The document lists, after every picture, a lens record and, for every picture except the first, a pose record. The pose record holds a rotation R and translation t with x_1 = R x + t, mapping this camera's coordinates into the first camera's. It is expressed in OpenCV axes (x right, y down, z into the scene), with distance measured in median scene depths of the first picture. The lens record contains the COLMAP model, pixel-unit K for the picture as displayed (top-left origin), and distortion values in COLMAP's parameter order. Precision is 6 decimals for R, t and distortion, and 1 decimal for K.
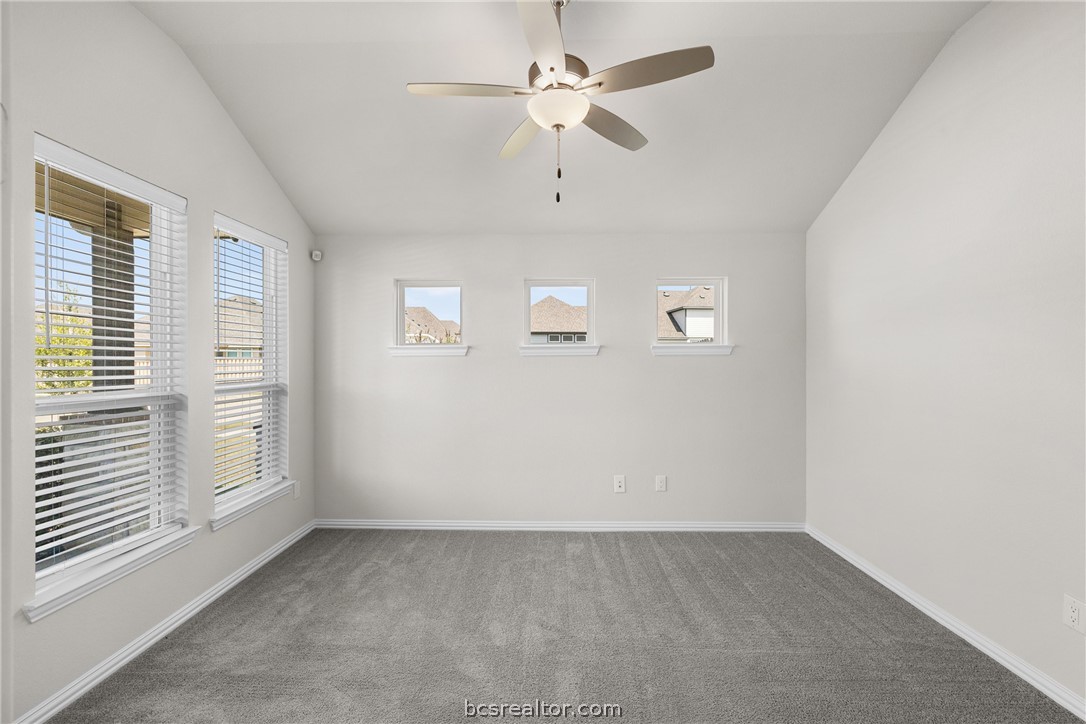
lens RADIAL K [[456.6, 0, 537.7], [0, 456.6, 357.3], [0, 0, 1]] dist [0.002235, -0.000014]
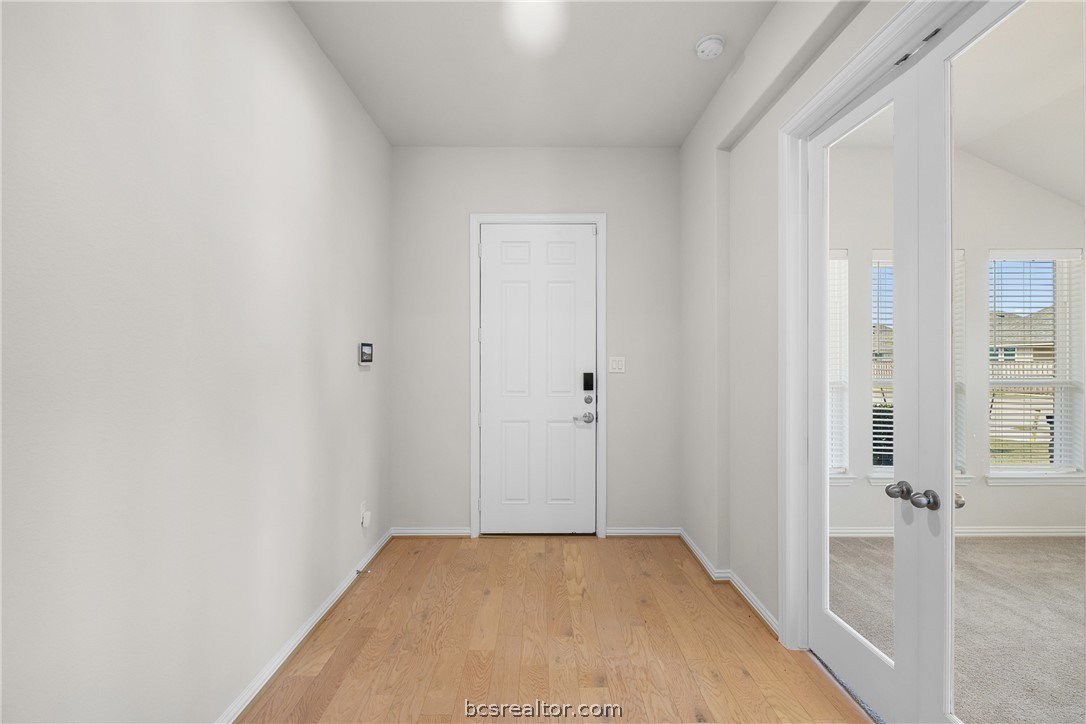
lens RADIAL K [[456.6, 0, 541.7], [0, 456.6, 361.2], [0, 0, 1]] dist [0.002235, -0.000014]
pose [[0.026550, 0.009809, -0.999599, 0.492616], [0.003067, 0.999946, 0.009894, -0.005225], [0.999643, -0.003328, 0.026519, -0.292387]]
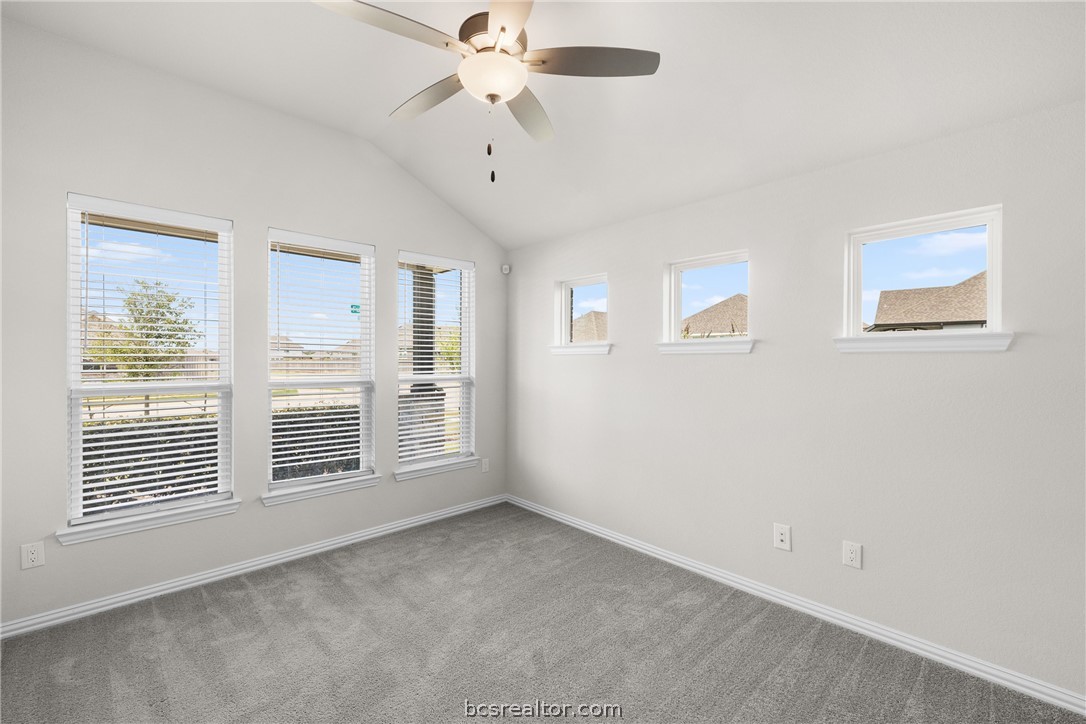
lens RADIAL K [[456.6, 0, 546.8], [0, 456.6, 356.2], [0, 0, 1]] dist [0.002235, -0.000014]
pose [[0.700968, 0.000381, -0.713193, 0.478799], [-0.000479, 1.000000, 0.000063, 0.001026], [0.713193, 0.000297, 0.700968, 0.283139]]
